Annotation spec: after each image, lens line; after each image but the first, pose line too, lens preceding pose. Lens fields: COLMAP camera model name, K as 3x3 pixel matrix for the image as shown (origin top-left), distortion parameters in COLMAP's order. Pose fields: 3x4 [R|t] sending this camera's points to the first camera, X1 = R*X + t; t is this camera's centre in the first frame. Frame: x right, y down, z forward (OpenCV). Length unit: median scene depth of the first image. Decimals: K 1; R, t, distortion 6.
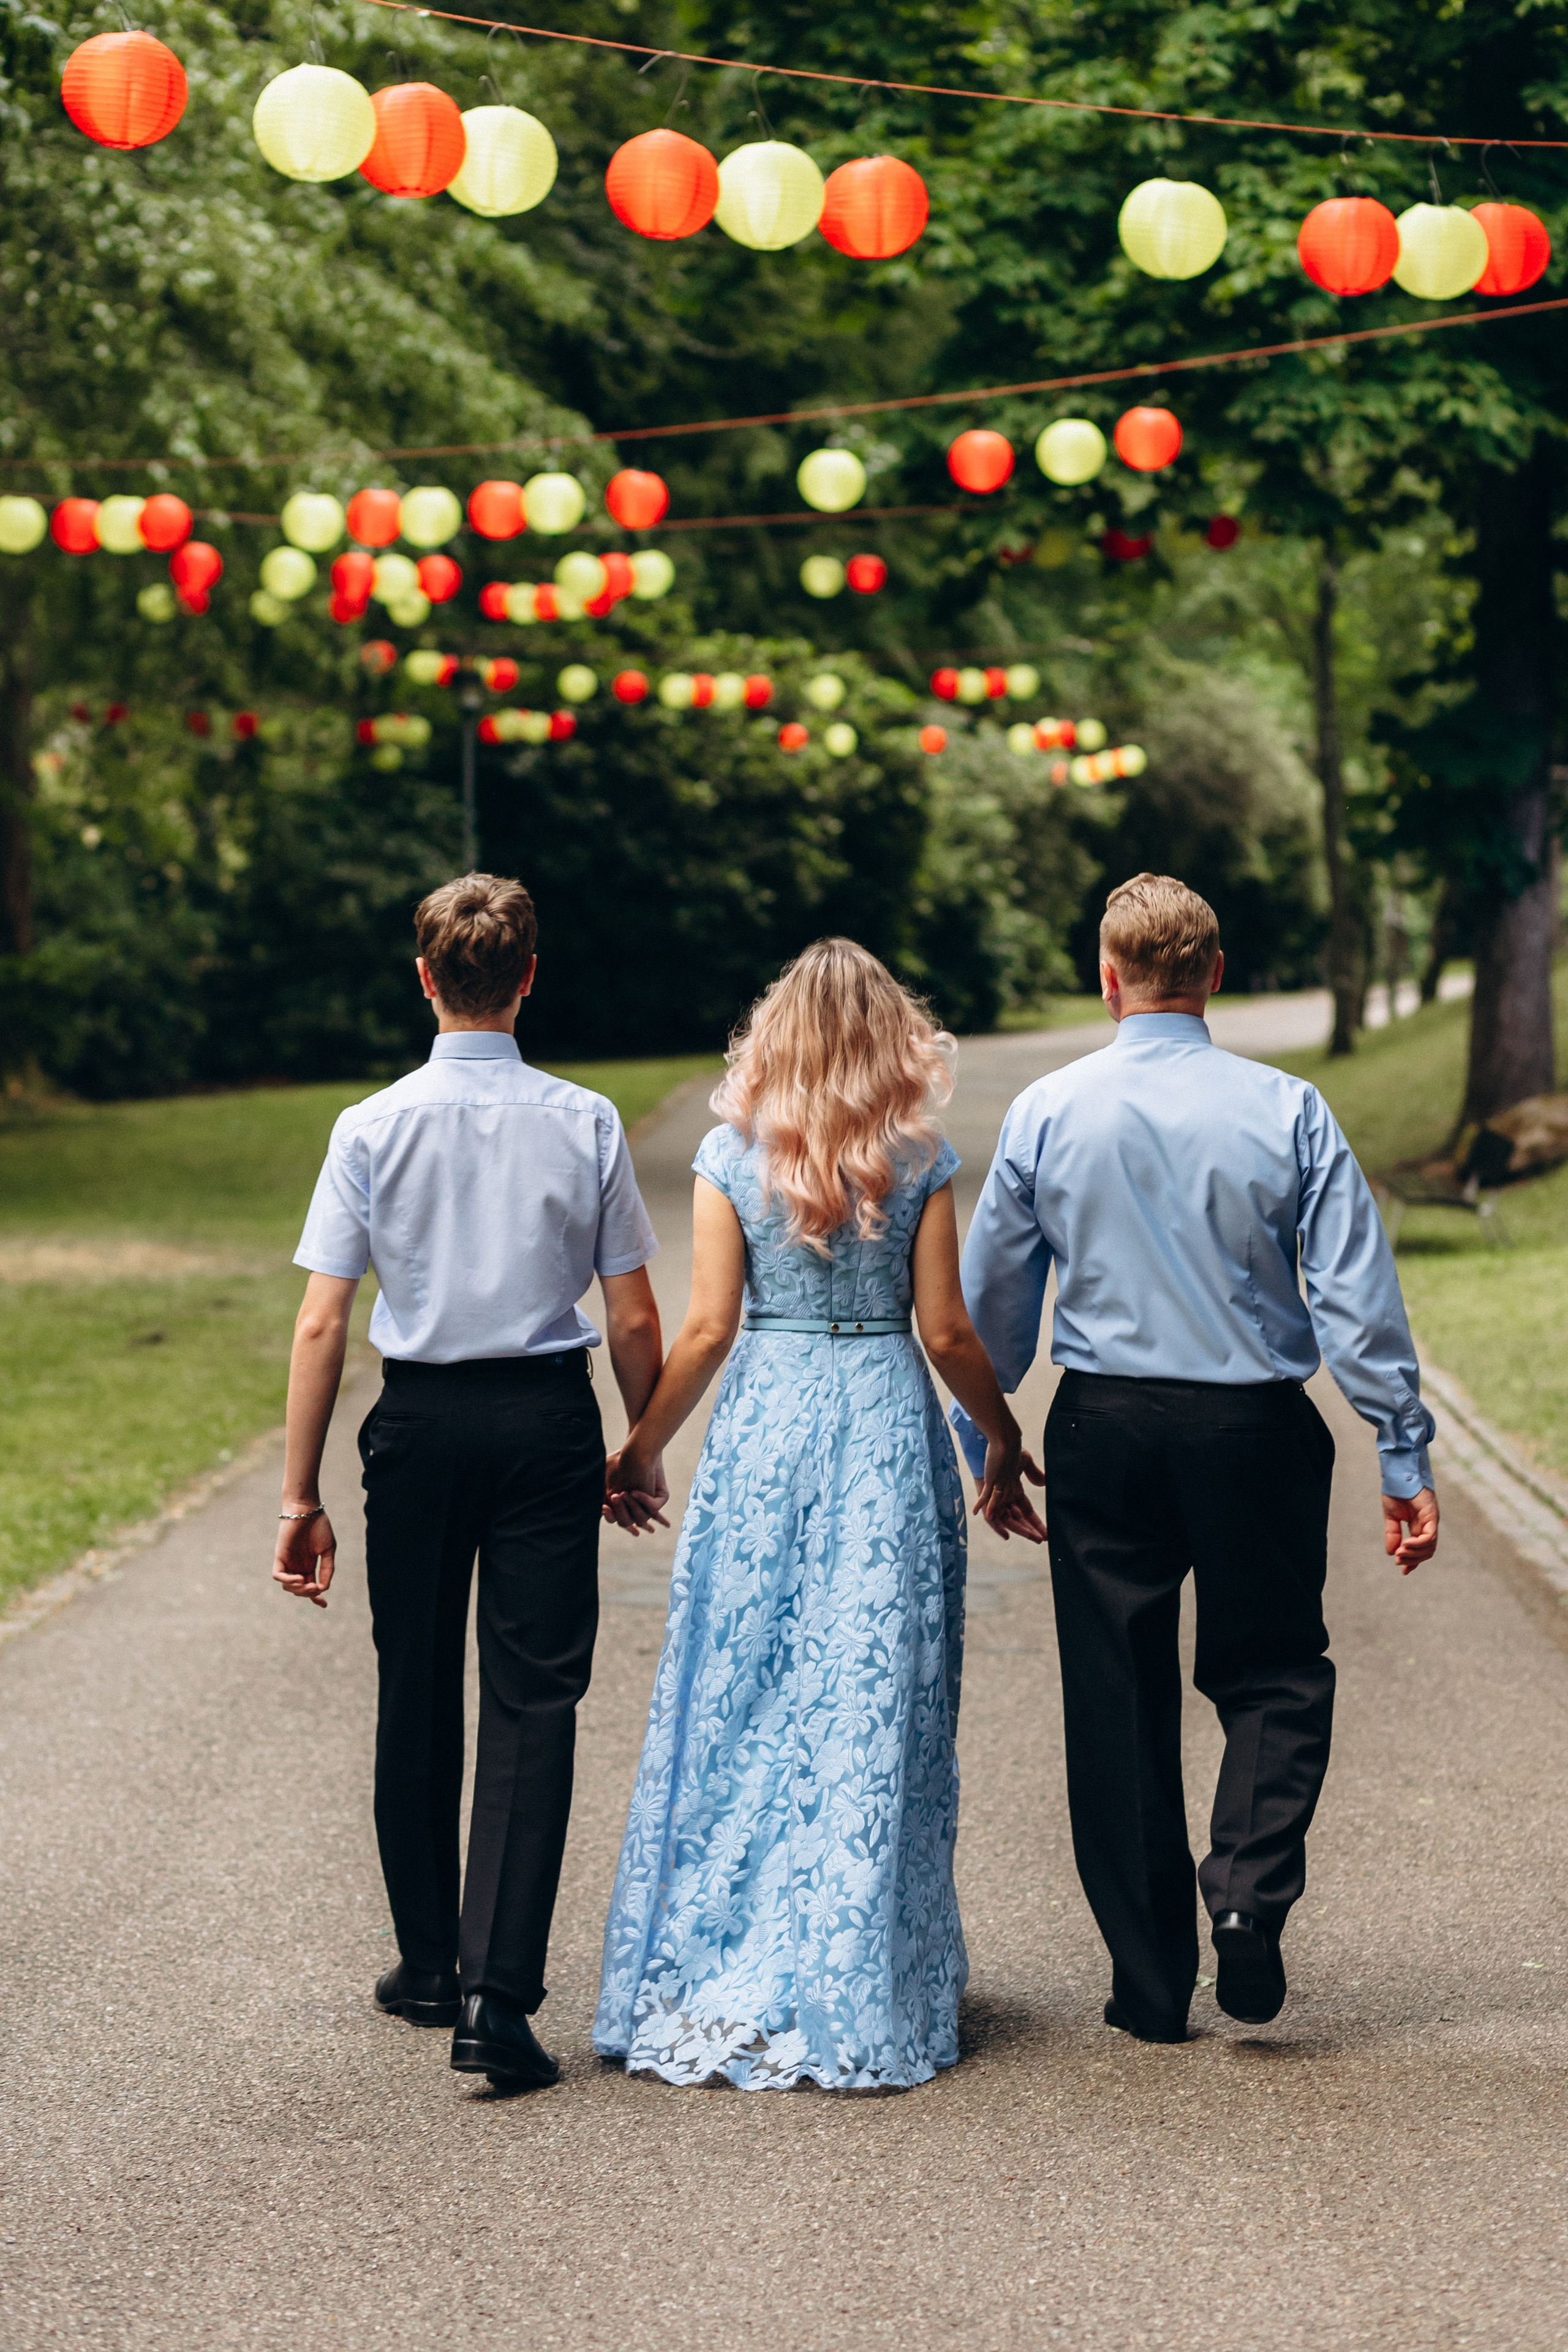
lens RADIAL K [[6866.5, 0, 734.8], [0, 6866.5, 1185.0], [0, 0, 1]] dist [0.206289, 0.100944]
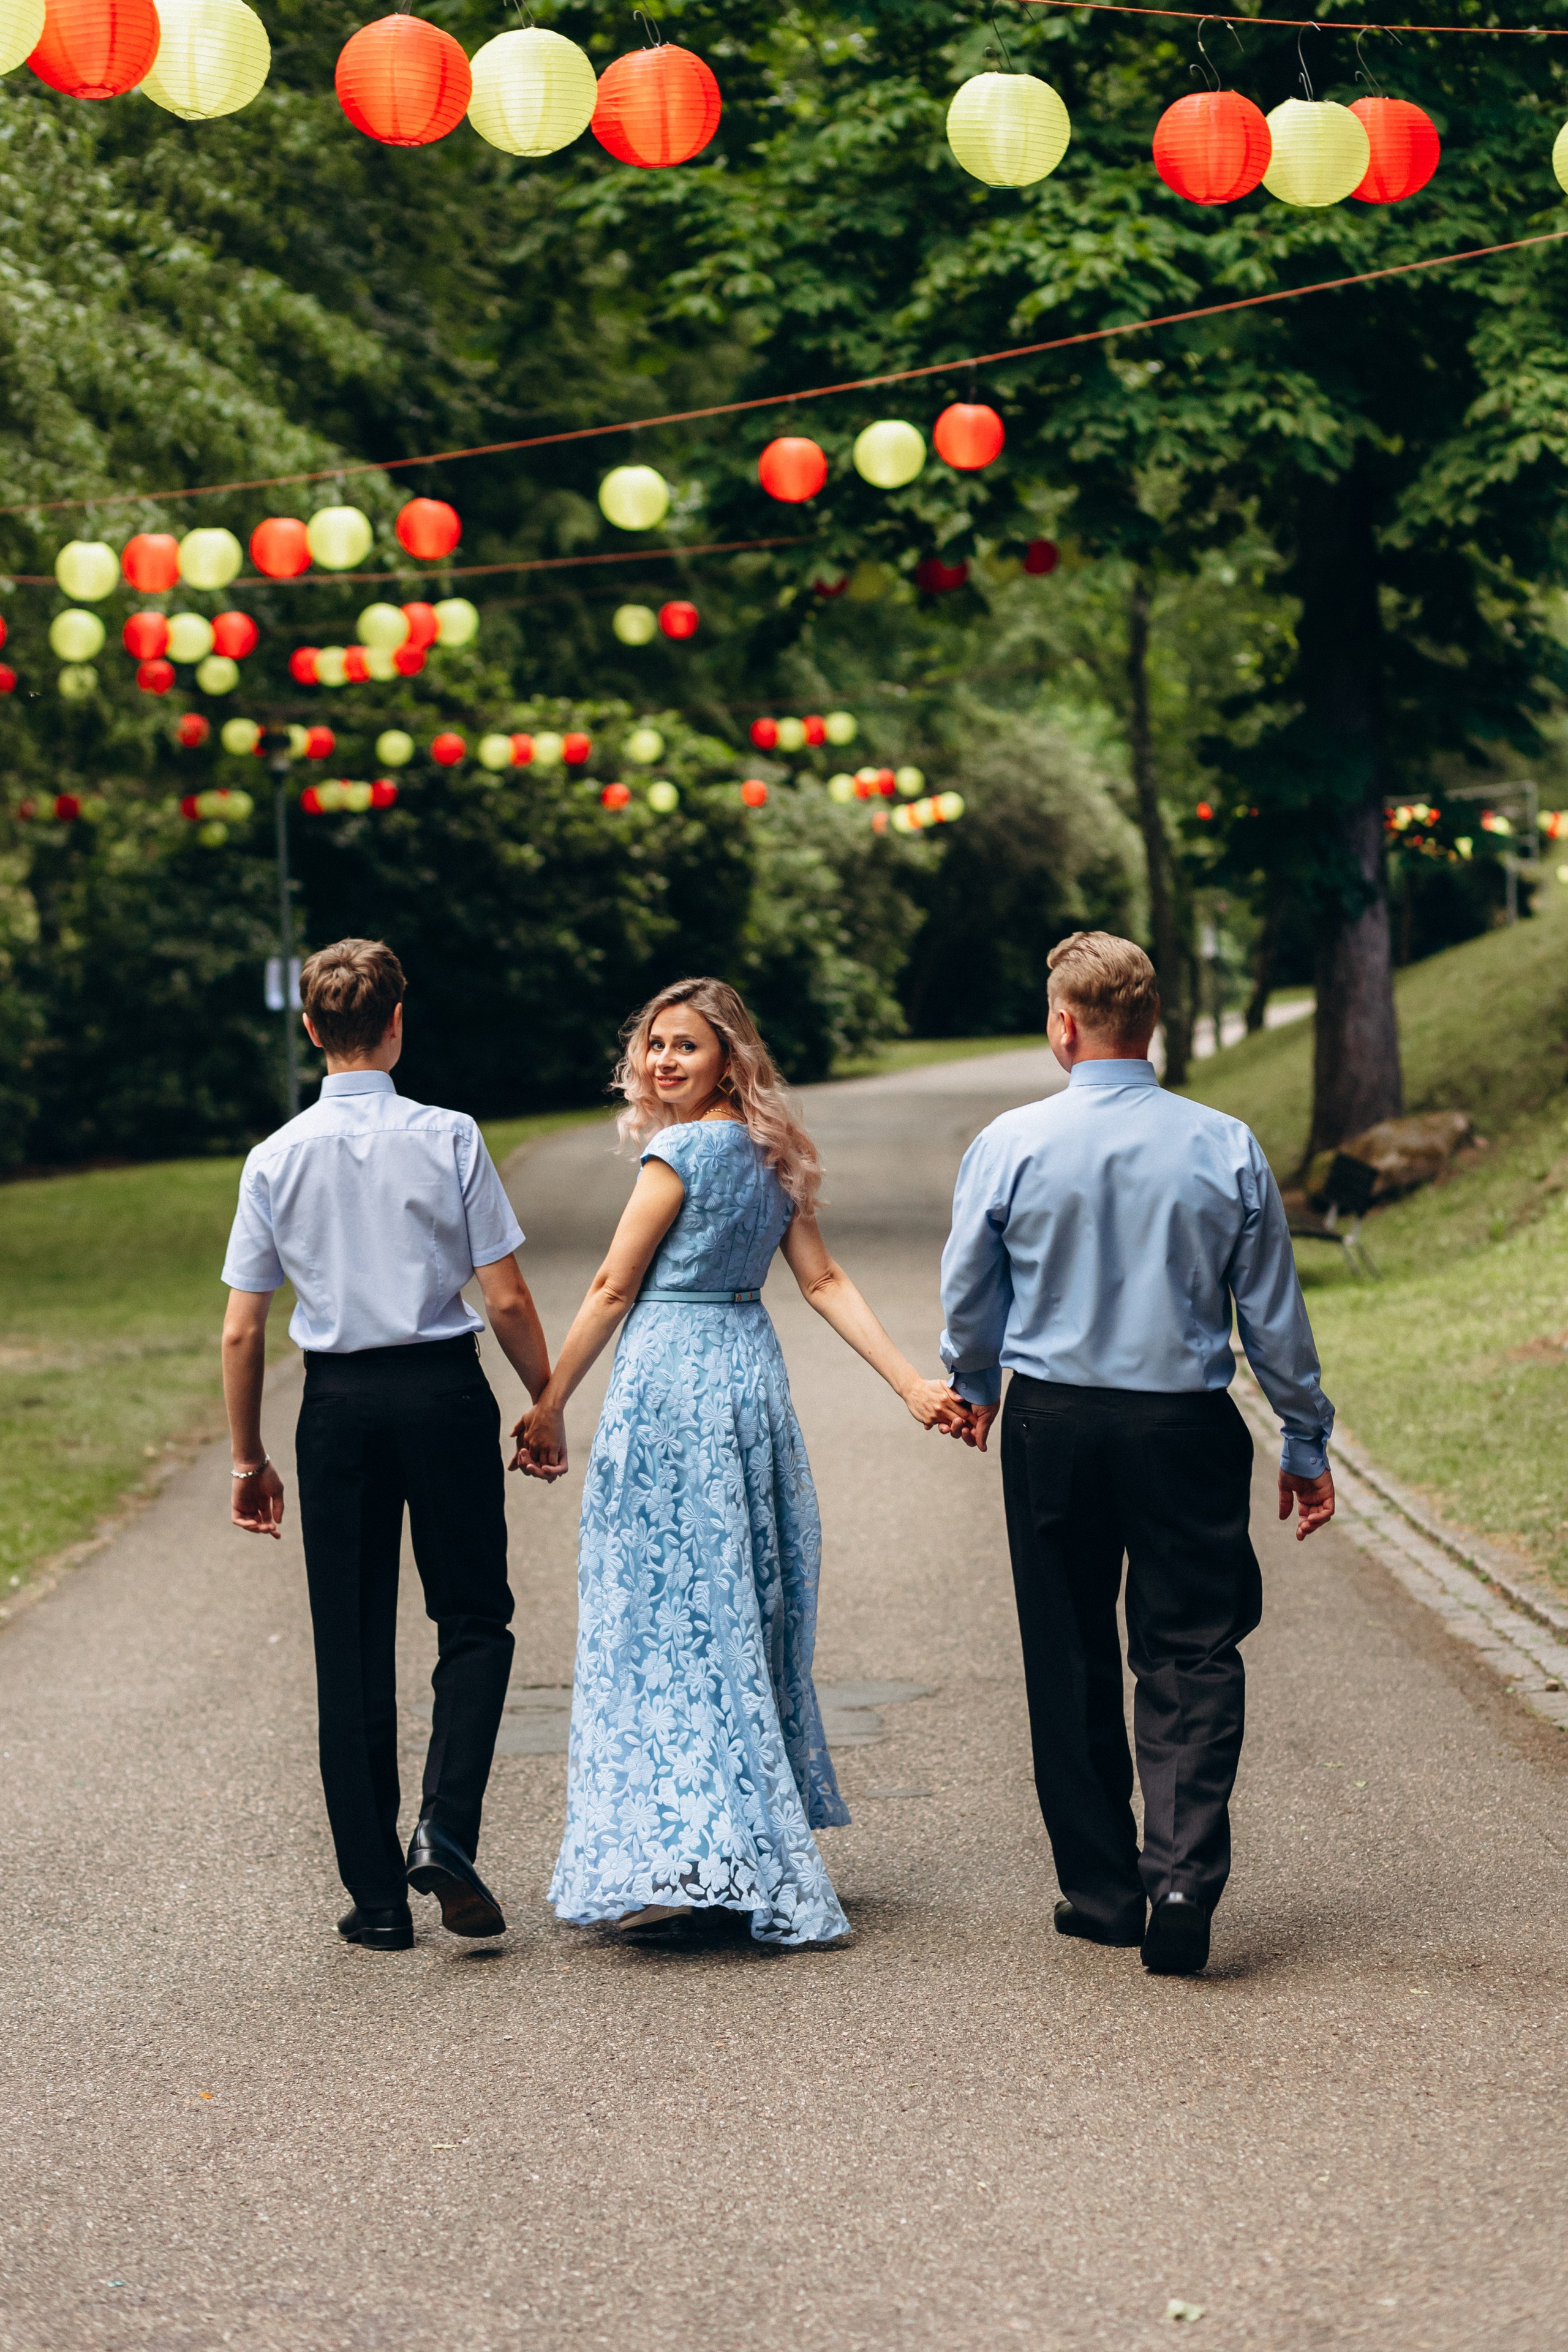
lens RADIAL K [[5716.7, 0, 784.0], [0, 5716.7, 1176.0], [0, 0, 1]] dist [0.020583, -0.110795]
pose [[0.998446, -0.045778, 0.031773, 0.004677], [0.045994, 0.998923, -0.006109, -0.003858], [-0.031459, 0.007561, 0.999476, 0.191421]]
